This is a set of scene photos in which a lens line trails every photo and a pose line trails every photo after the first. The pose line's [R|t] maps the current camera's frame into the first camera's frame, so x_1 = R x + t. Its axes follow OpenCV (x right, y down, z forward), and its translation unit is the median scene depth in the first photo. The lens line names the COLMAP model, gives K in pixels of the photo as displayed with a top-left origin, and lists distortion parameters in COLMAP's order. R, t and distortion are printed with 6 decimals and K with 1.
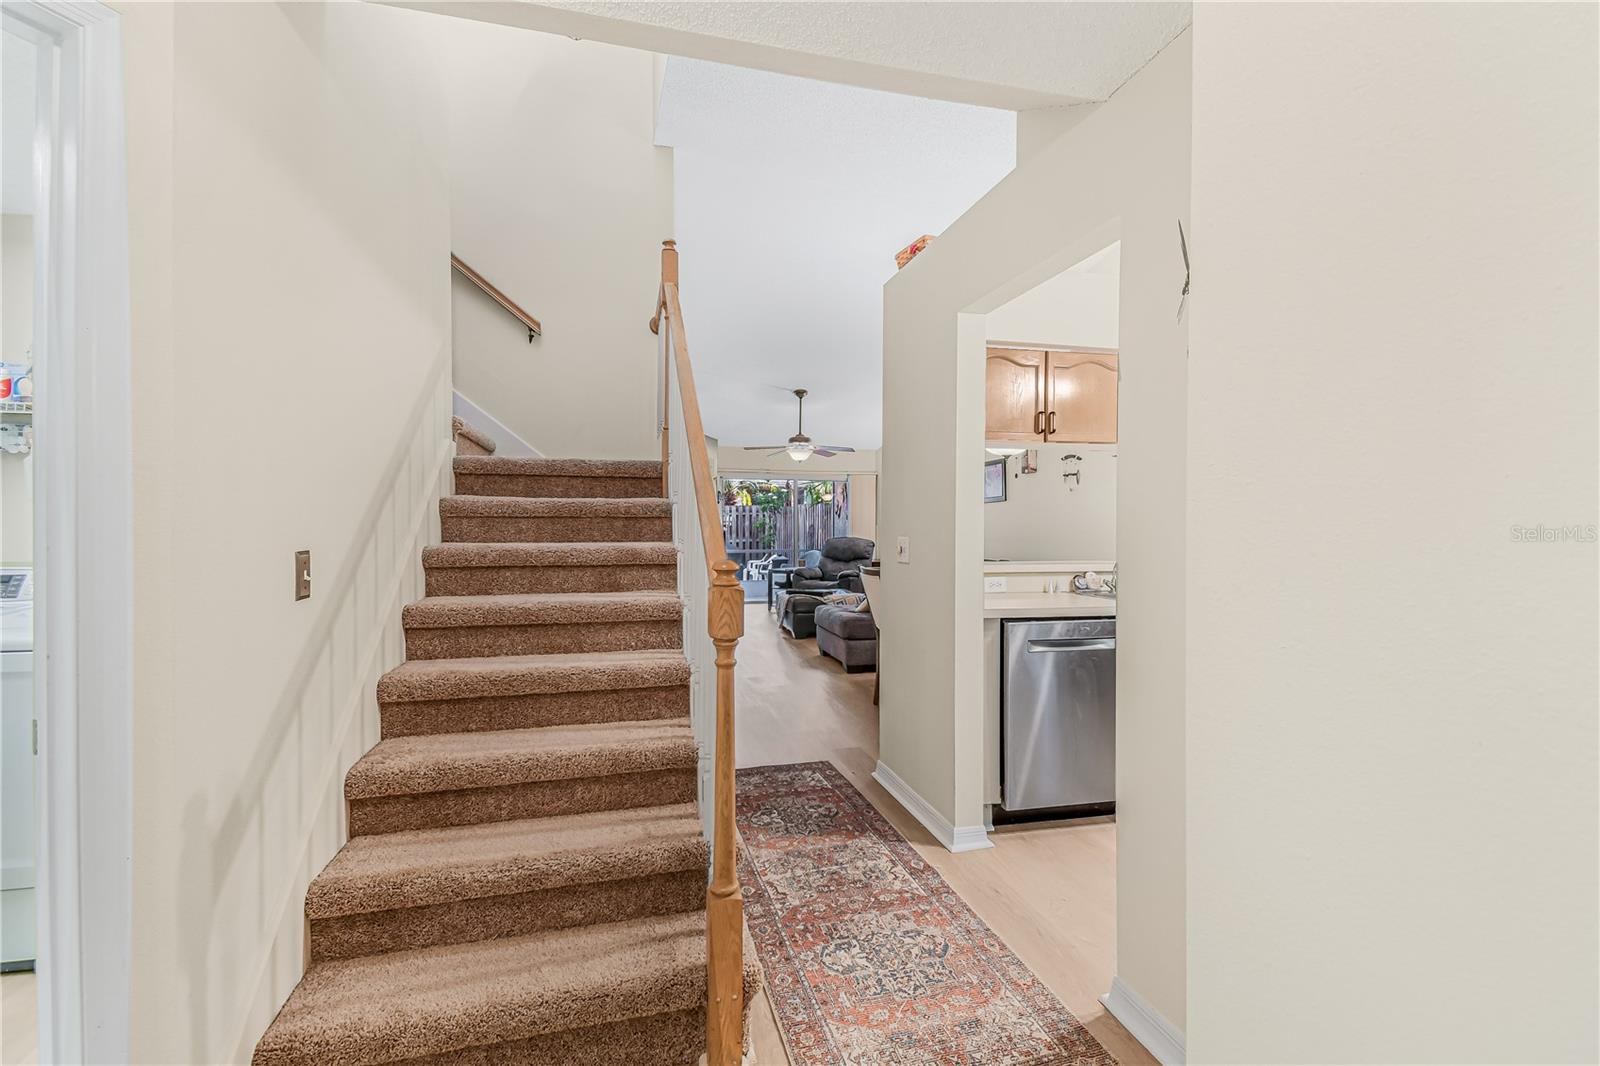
lens RADIAL K [[697.6, 0, 800.0], [0, 697.6, 533.0], [0, 0, 1]] dist [0.002732, 0.000122]
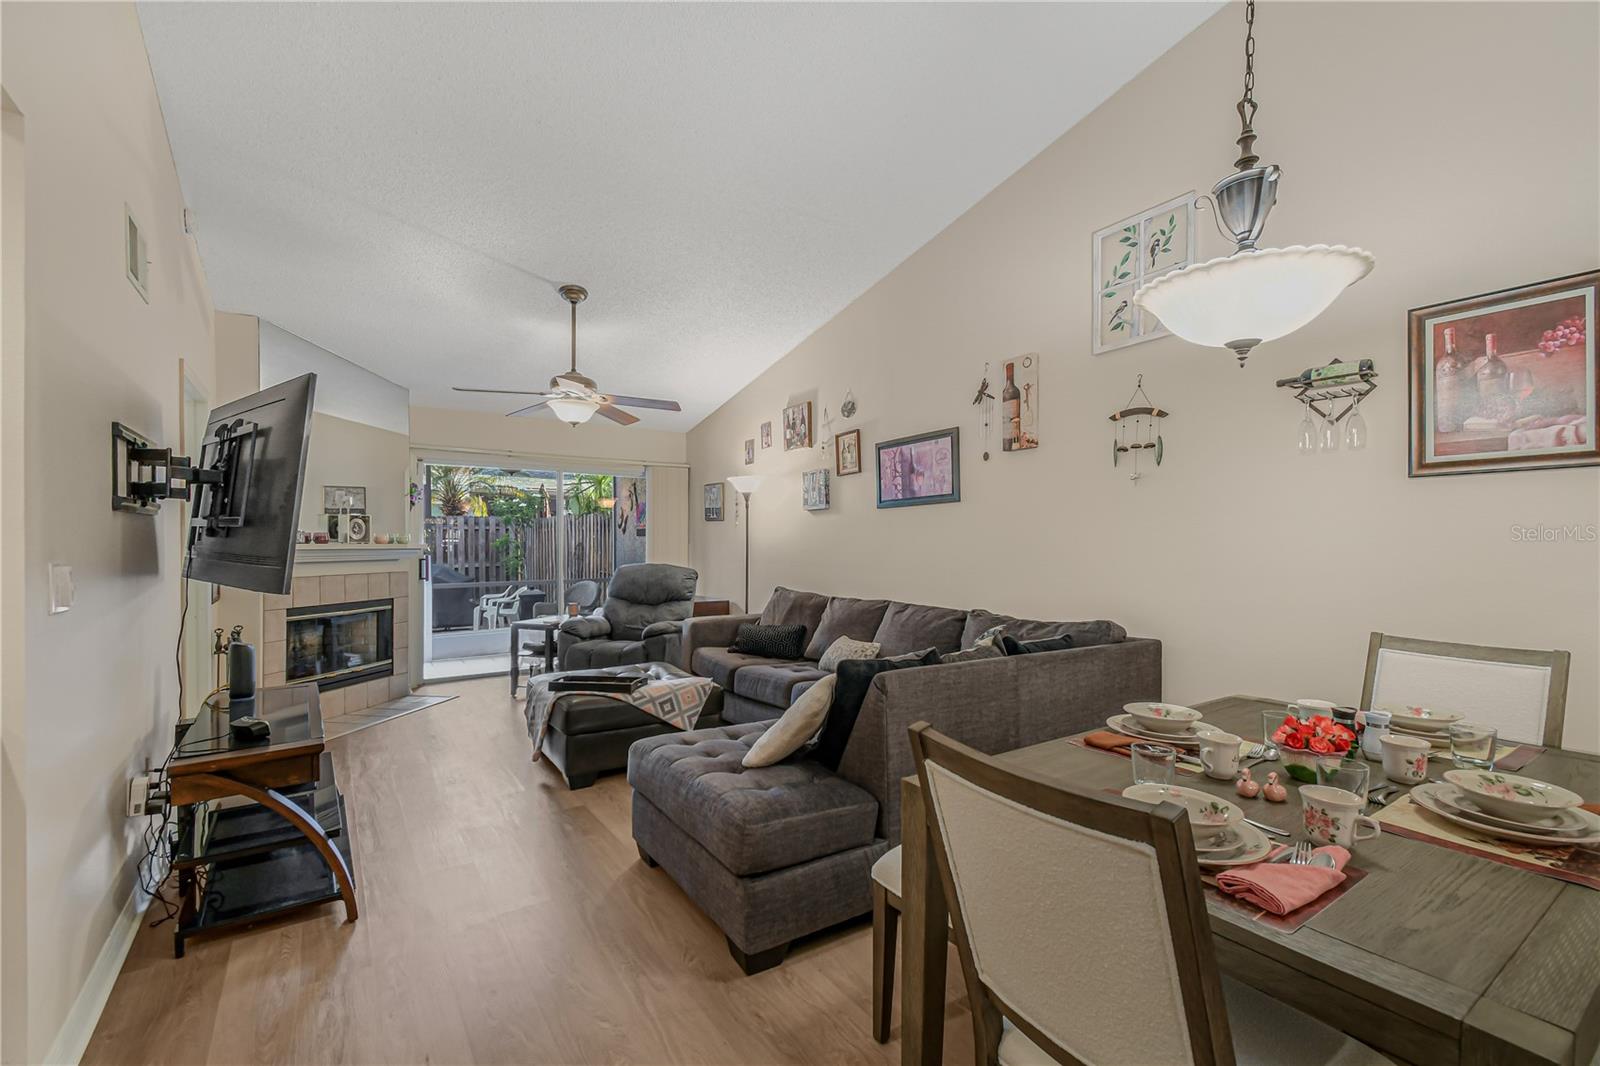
lens RADIAL K [[704.6, 0, 824.2], [0, 704.6, 551.8], [0, 0, 1]] dist [0.003234, 0.000108]
pose [[0.933572, -0.008104, 0.358297, -0.012792], [0.007479, 0.999967, 0.003130, -0.005532], [-0.358311, -0.000243, 0.933602, 0.380866]]
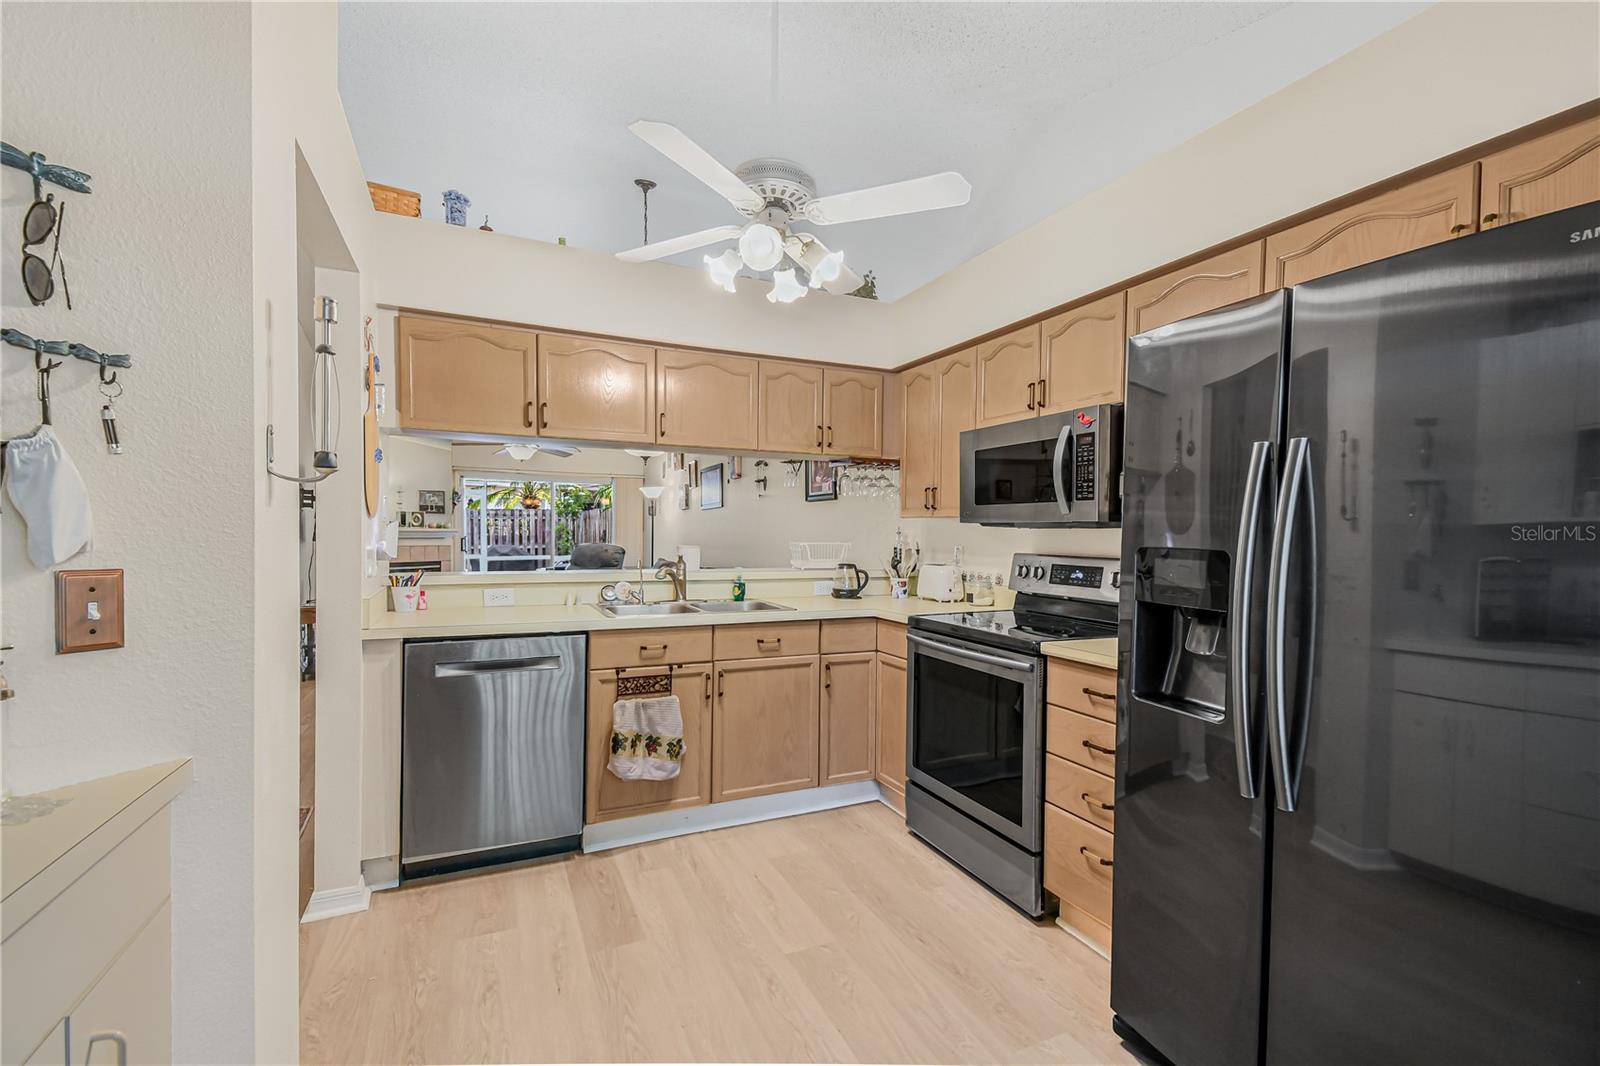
lens RADIAL K [[697.6, 0, 800.0], [0, 697.6, 533.0], [0, 0, 1]] dist [0.002732, 0.000122]
pose [[0.982278, 0.010705, 0.187125, 0.167139], [-0.008735, 0.999897, -0.011349, 0.000254], [-0.187227, 0.009514, 0.982271, 0.018975]]
